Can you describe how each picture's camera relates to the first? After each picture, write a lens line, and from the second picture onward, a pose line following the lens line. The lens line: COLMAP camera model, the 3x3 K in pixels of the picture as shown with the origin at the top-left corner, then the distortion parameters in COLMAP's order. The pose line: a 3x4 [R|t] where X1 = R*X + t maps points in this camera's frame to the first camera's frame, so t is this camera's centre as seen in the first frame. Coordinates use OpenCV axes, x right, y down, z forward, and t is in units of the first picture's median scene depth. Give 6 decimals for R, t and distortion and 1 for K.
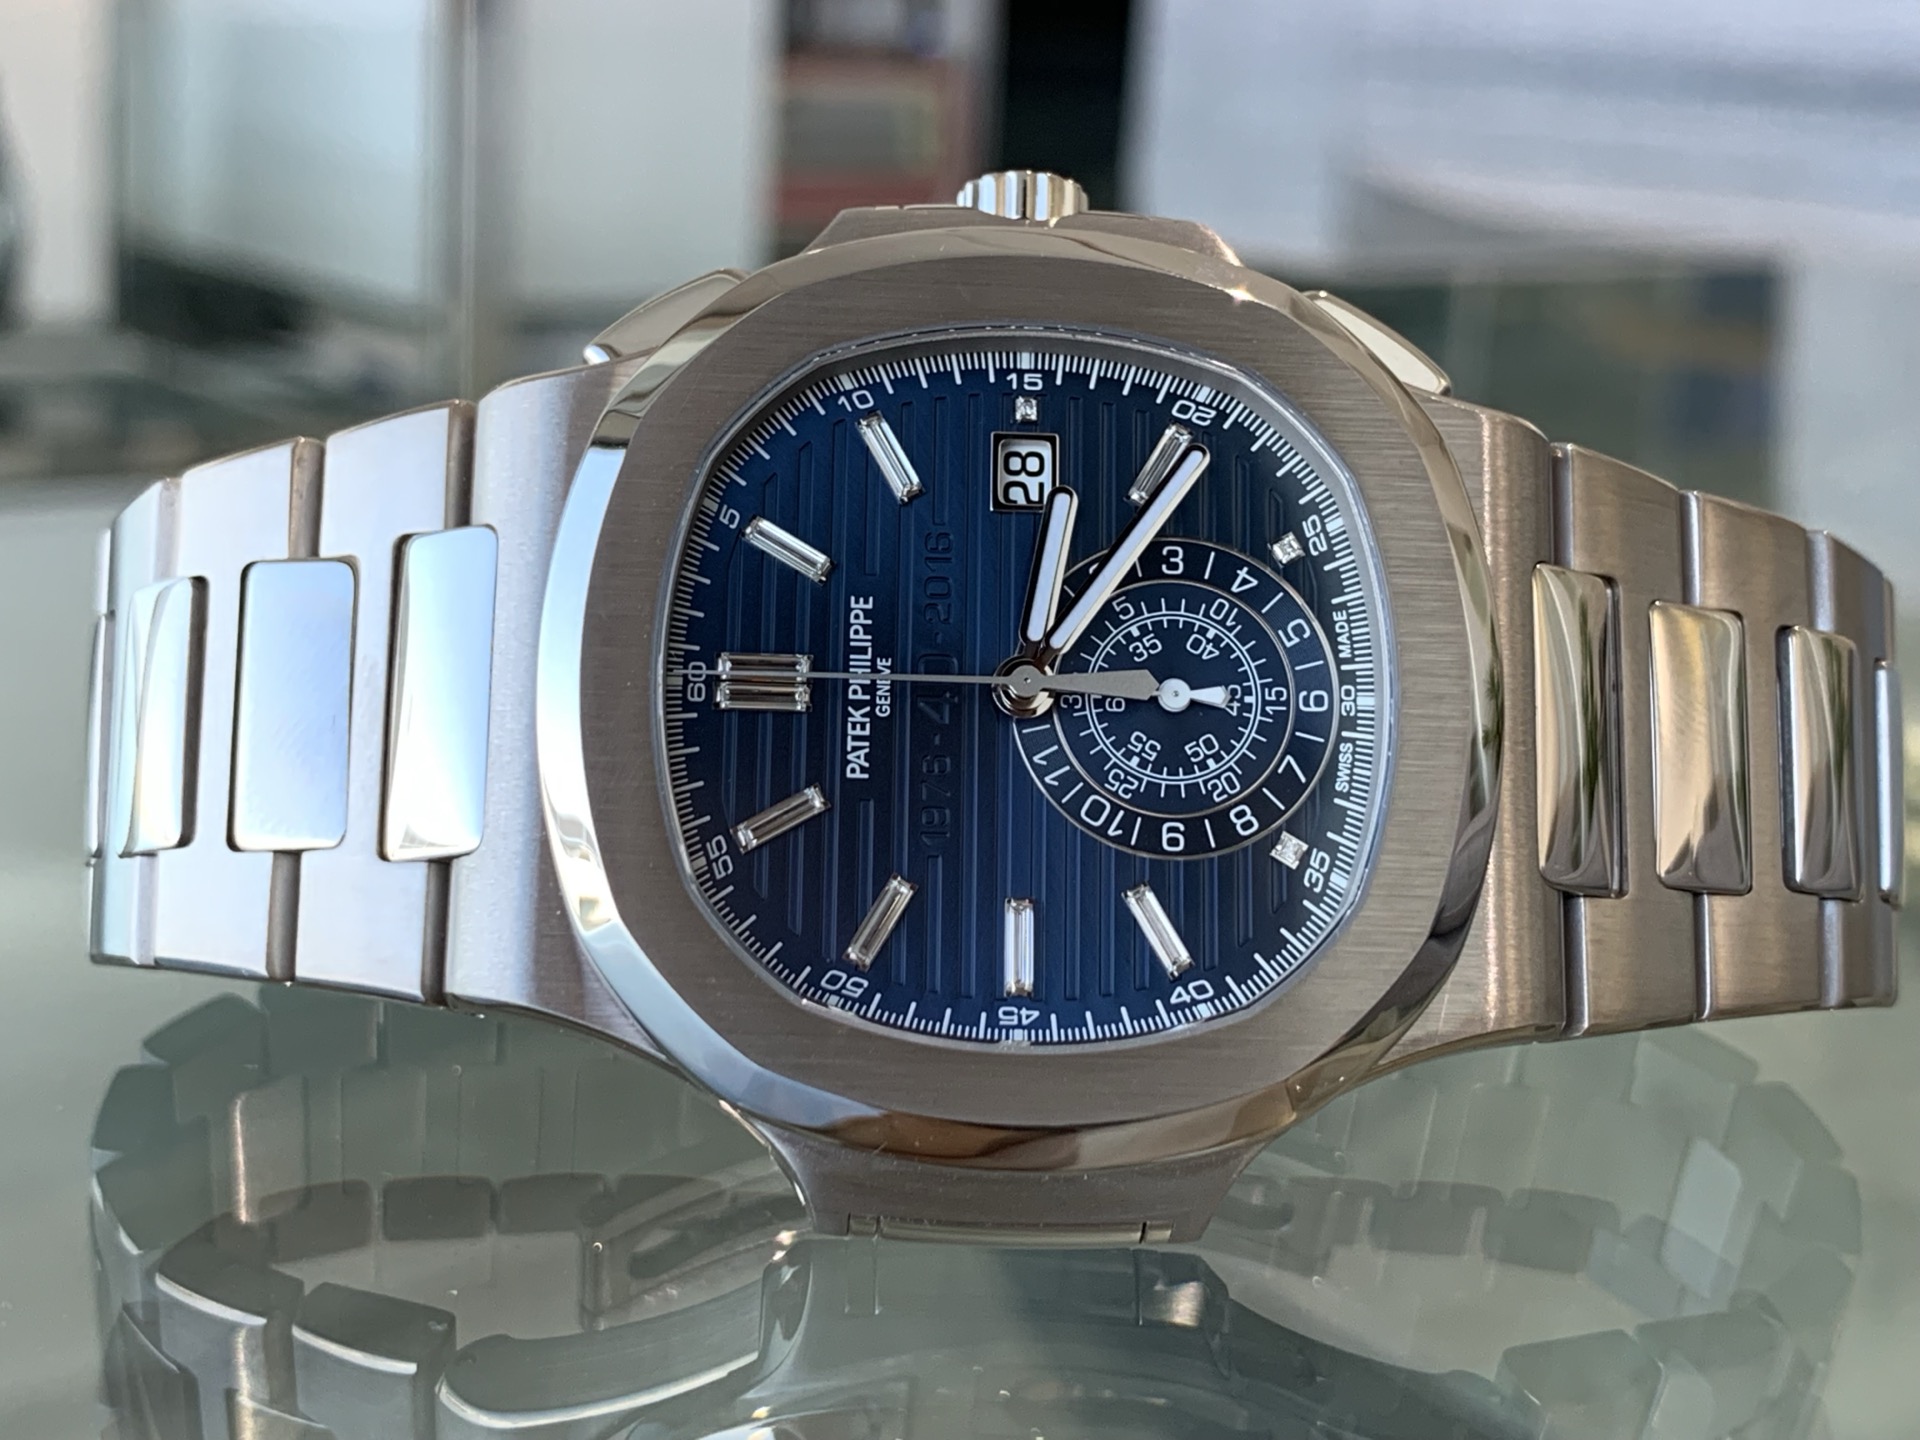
lens RADIAL K [[2921.5, 0, 960.0], [0, 2921.5, 720.0], [0, 0, 1]] dist [0.072582, -1.208736]
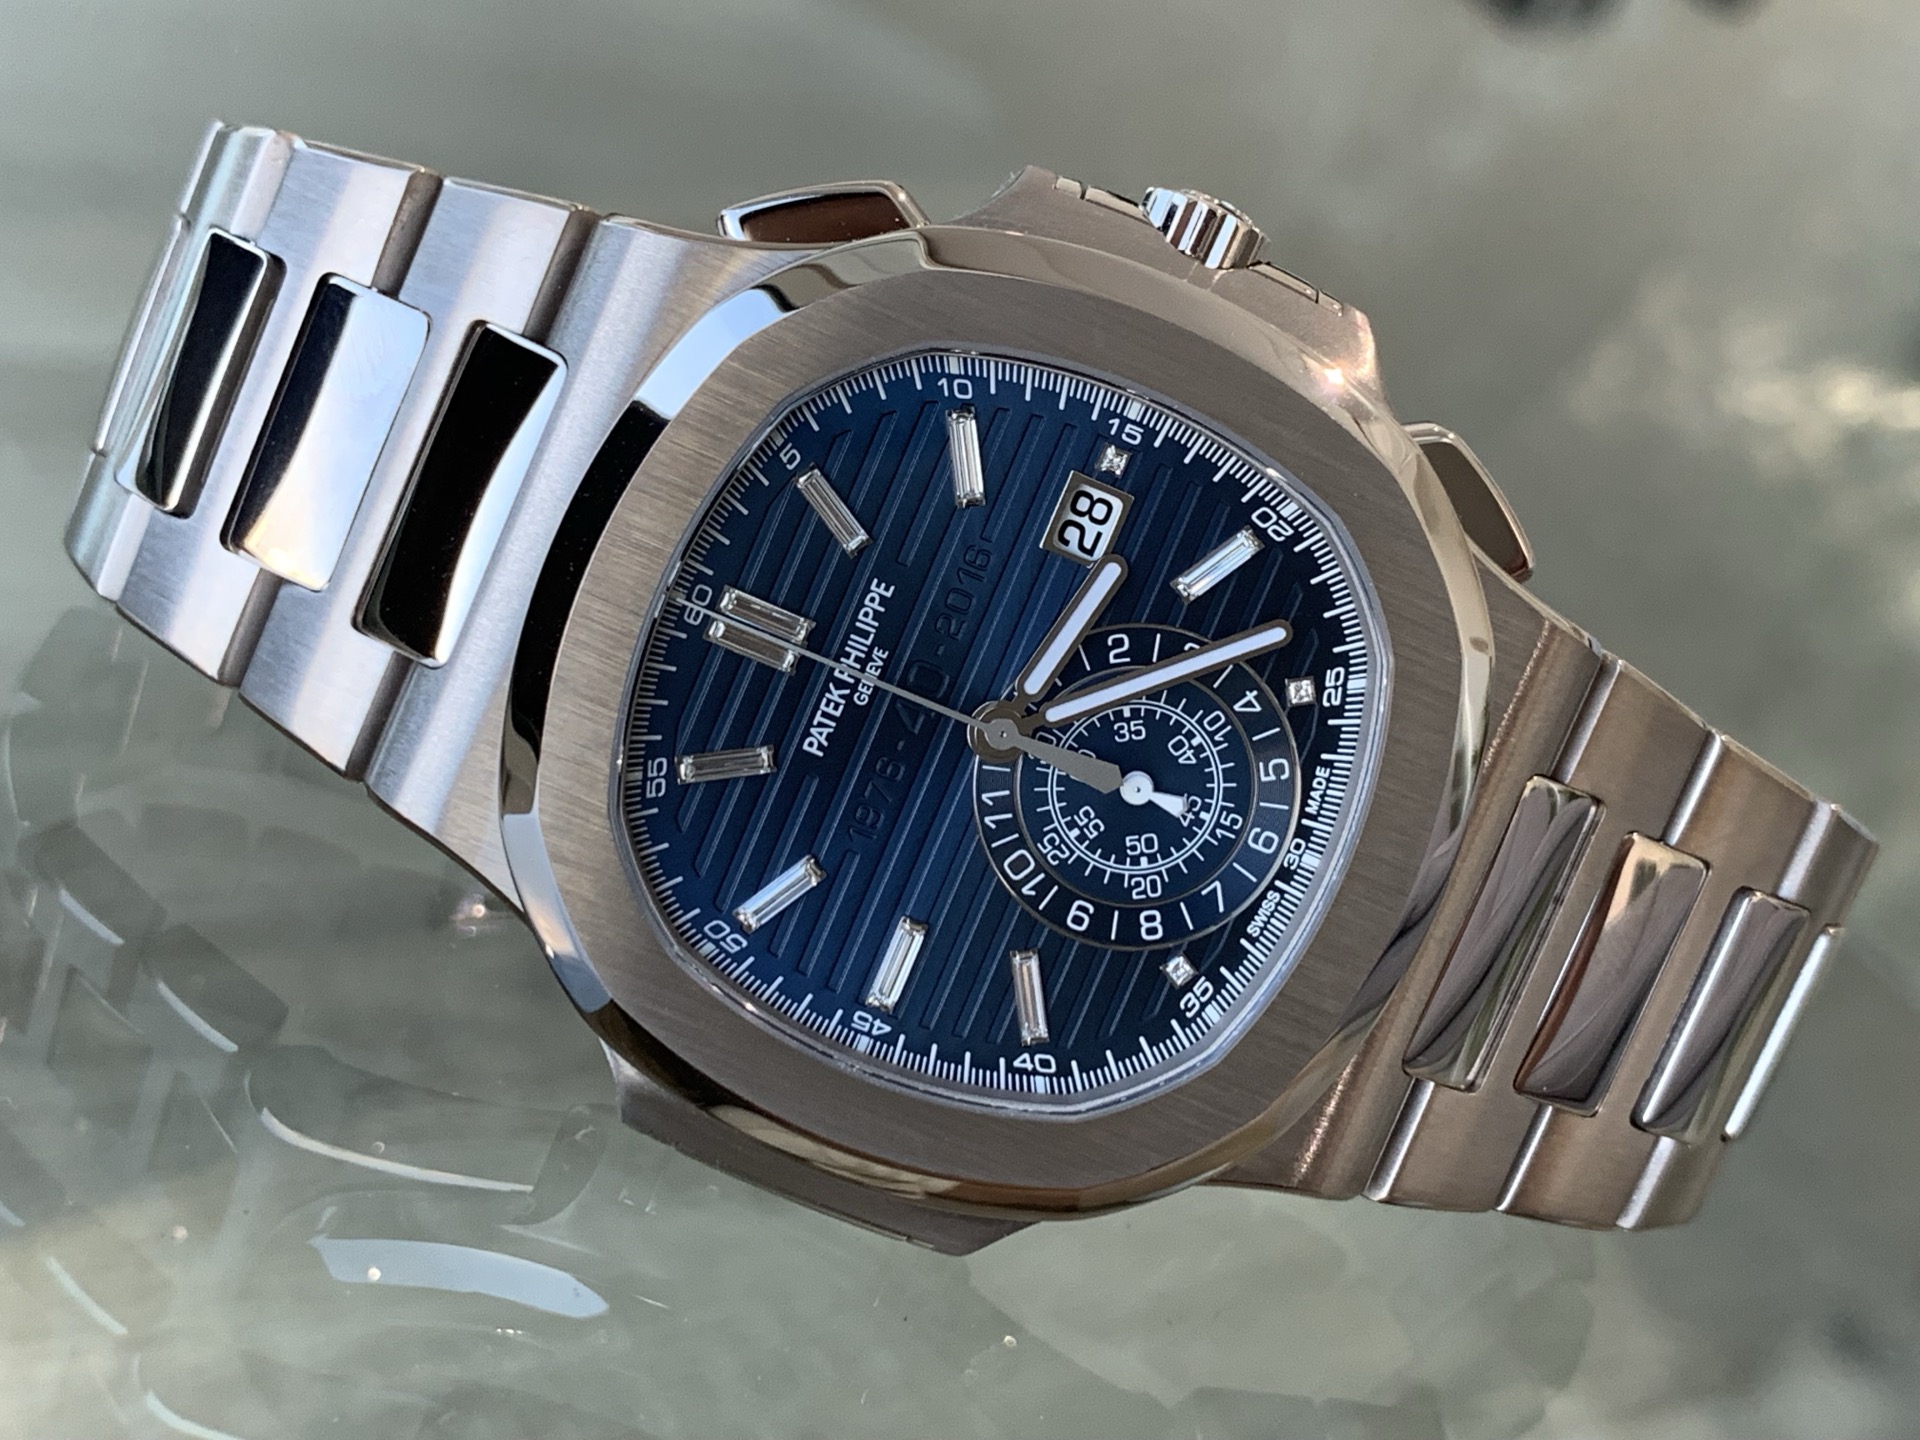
lens RADIAL K [[2921.5, 0, 960.0], [0, 2921.5, 720.0], [0, 0, 1]] dist [0.072582, -1.208736]
pose [[0.925558, 0.376632, 0.038623, -0.030724], [-0.372609, 0.888057, 0.269289, -0.278276], [0.067123, -0.263634, 0.962285, 0.033908]]
